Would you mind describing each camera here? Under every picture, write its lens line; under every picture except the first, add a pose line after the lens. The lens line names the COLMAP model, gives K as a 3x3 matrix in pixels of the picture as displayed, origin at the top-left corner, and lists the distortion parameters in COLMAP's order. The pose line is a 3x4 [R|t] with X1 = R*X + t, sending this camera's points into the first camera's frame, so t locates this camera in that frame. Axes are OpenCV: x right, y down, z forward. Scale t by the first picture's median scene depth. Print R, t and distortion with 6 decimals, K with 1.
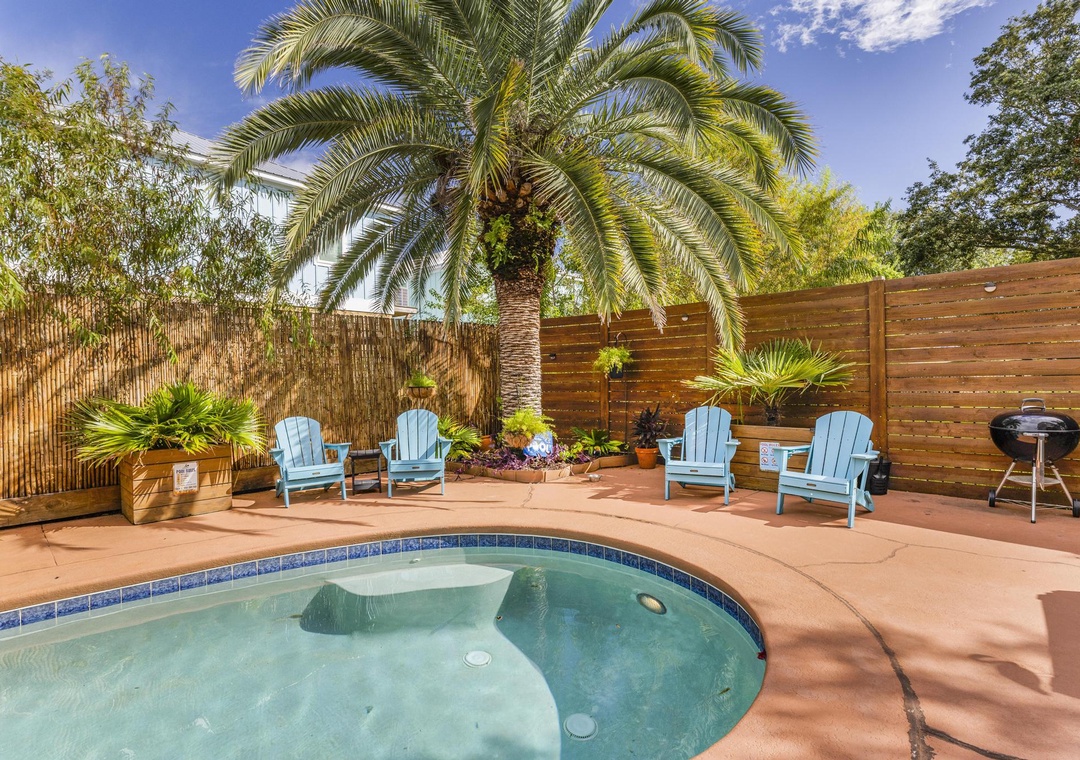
lens RADIAL K [[526.5, 0, 539.6], [0, 526.5, 382.5], [0, 0, 1]] dist [0.004116, 0.000479]
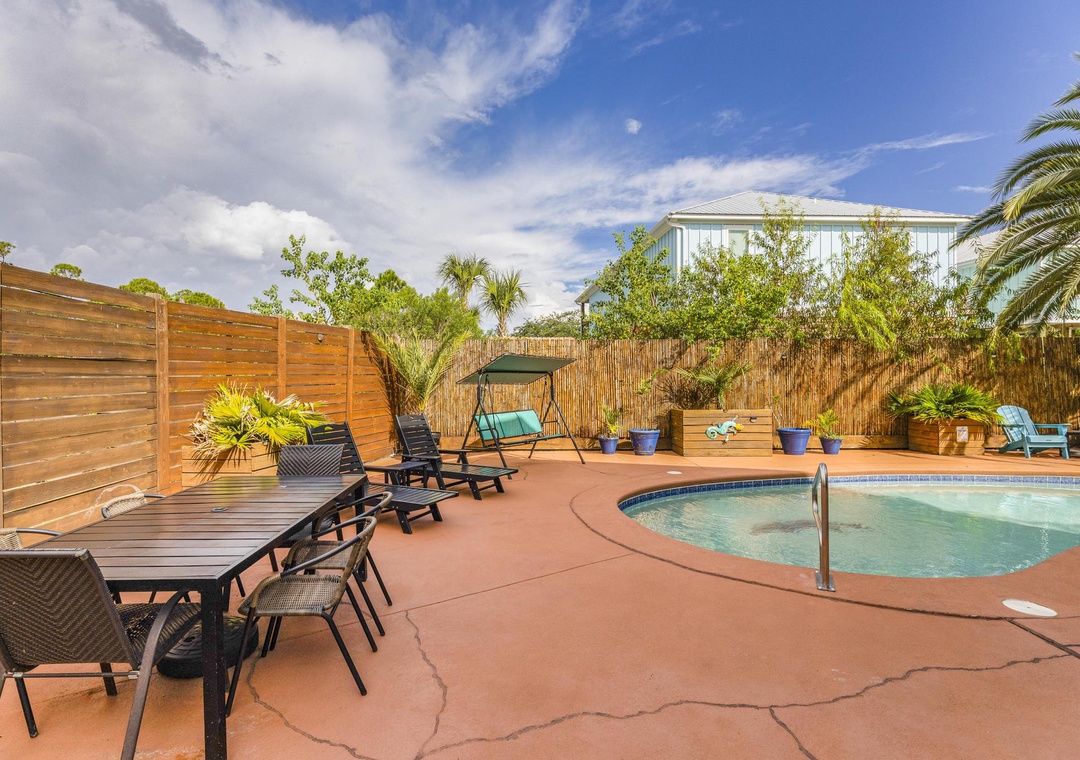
lens RADIAL K [[526.5, 0, 536.6], [0, 526.5, 379.5], [0, 0, 1]] dist [0.004116, 0.000479]
pose [[0.695531, 0.016001, -0.718318, -0.368096], [-0.011874, 0.999871, 0.010775, -0.018059], [0.718398, 0.001035, 0.695631, -1.384073]]
